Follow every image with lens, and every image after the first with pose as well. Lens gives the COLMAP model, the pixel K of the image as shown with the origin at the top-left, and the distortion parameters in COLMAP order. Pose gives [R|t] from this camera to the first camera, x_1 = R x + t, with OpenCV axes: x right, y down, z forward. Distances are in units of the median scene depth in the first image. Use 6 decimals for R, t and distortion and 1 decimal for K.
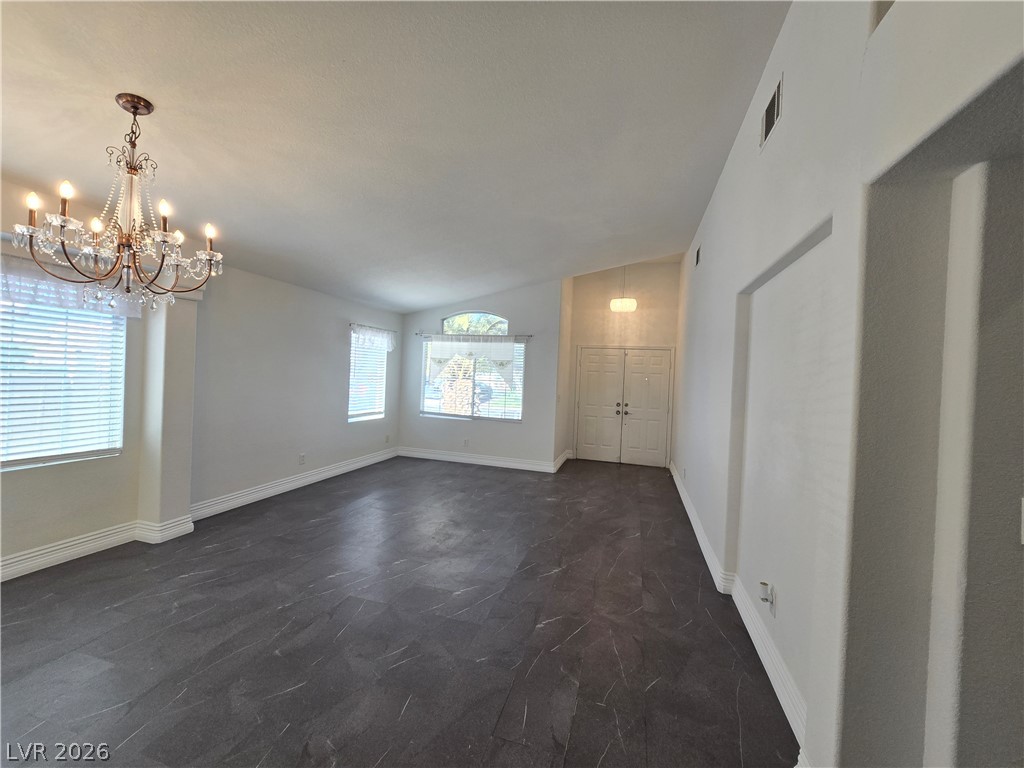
lens RADIAL K [[418.8, 0, 514.0], [0, 418.8, 380.0], [0, 0, 1]] dist [-0.003818, 0.000490]
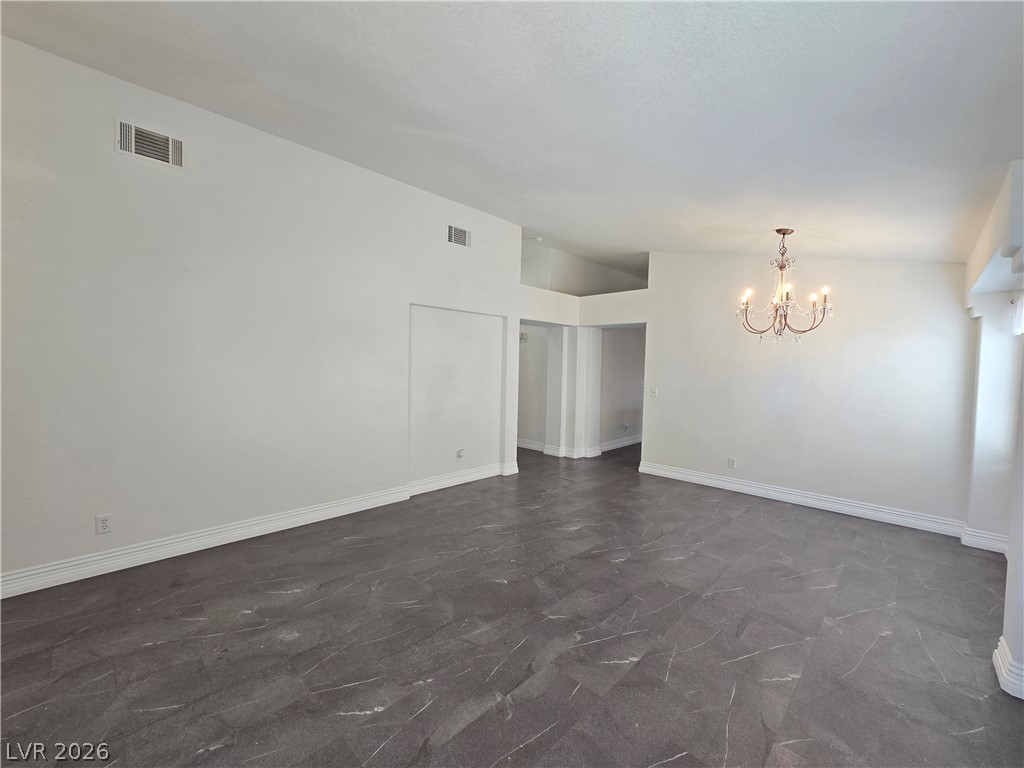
lens RADIAL K [[418.8, 0, 512.6], [0, 418.8, 382.7], [0, 0, 1]] dist [-0.003818, 0.000490]
pose [[-0.879702, -0.083644, 0.468111, -0.397576], [-0.054951, 0.995695, 0.074647, -0.038819], [-0.472339, 0.039944, -0.880511, 1.635779]]
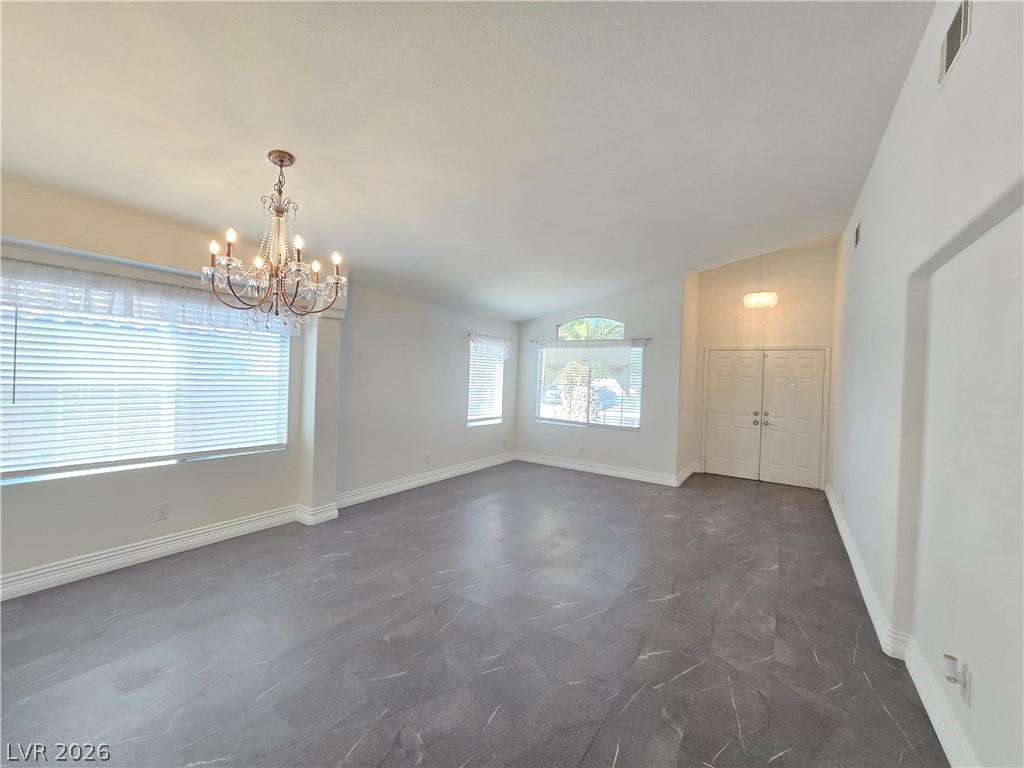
lens RADIAL K [[418.8, 0, 513.3], [0, 418.8, 381.6], [0, 0, 1]] dist [-0.003818, 0.000490]
pose [[0.956030, -0.006133, -0.293204, 0.039238], [0.003452, 0.999947, -0.009659, -0.002731], [0.293247, 0.008222, 0.956001, 0.026790]]
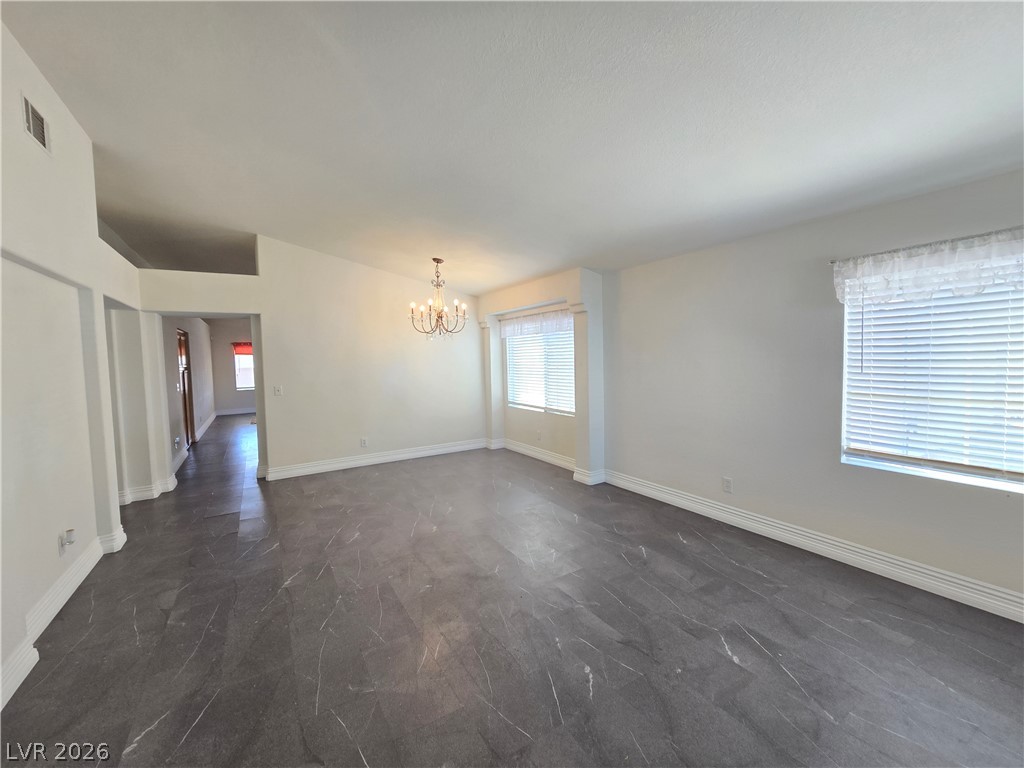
lens RADIAL K [[418.8, 0, 509.3], [0, 418.8, 384.6], [0, 0, 1]] dist [-0.003818, 0.000490]
pose [[-0.677795, 0.022618, -0.734903, 0.347111], [-0.012643, 0.999020, 0.042408, -0.009663], [0.735142, 0.038035, -0.676845, 1.579496]]
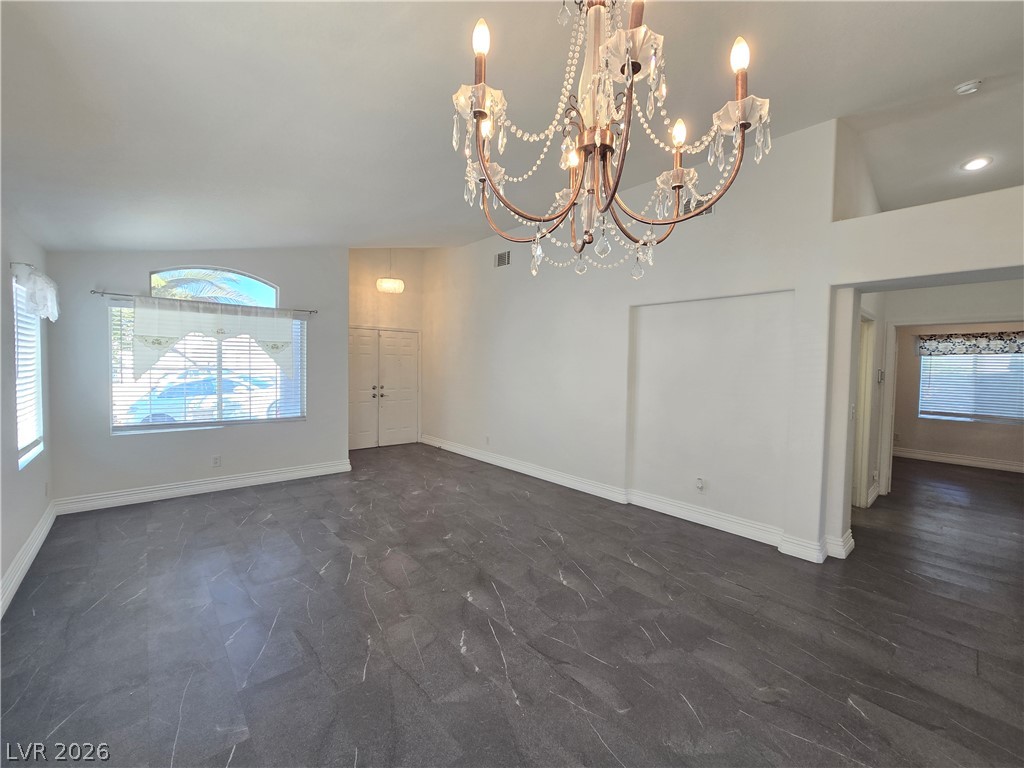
lens RADIAL K [[418.8, 0, 508.7], [0, 418.8, 378.3], [0, 0, 1]] dist [-0.003818, 0.000490]
pose [[0.541189, -0.065349, 0.838358, -0.738832], [0.017320, 0.997631, 0.066584, -0.040379], [-0.840722, -0.021514, 0.541039, 0.412091]]
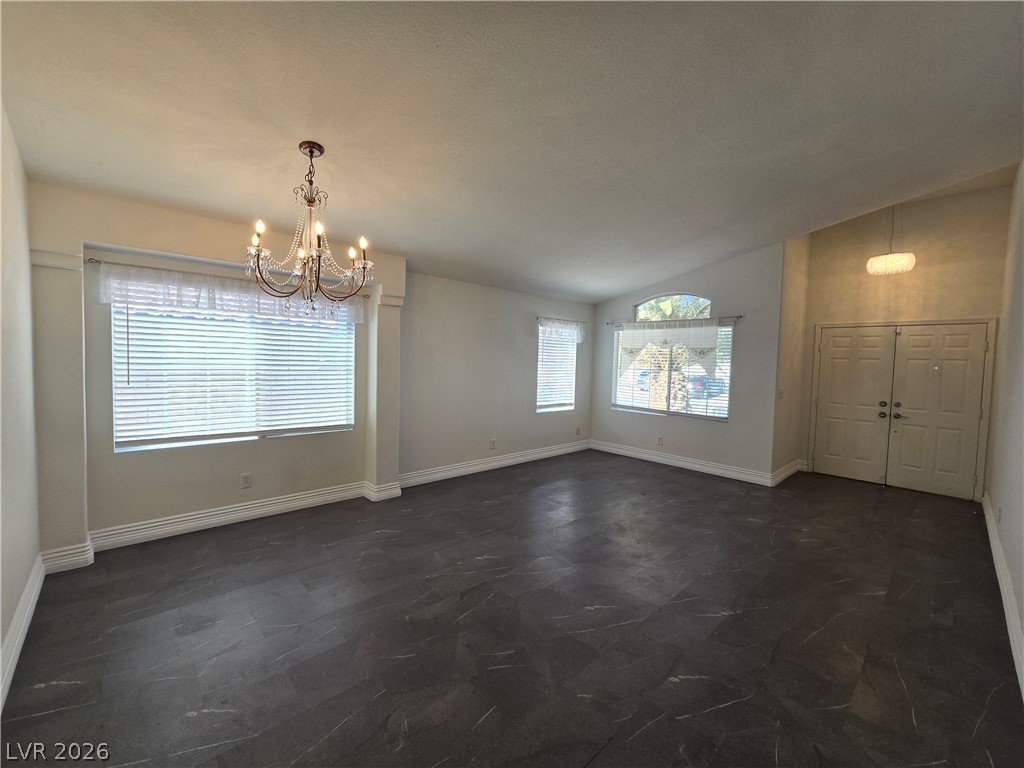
lens RADIAL K [[418.8, 0, 513.1], [0, 418.8, 382.2], [0, 0, 1]] dist [-0.003818, 0.000490]
pose [[0.861104, 0.005934, -0.508394, 0.125534], [0.005614, 0.999760, 0.021178, 0.005095], [0.508398, -0.021091, 0.860864, 0.112940]]
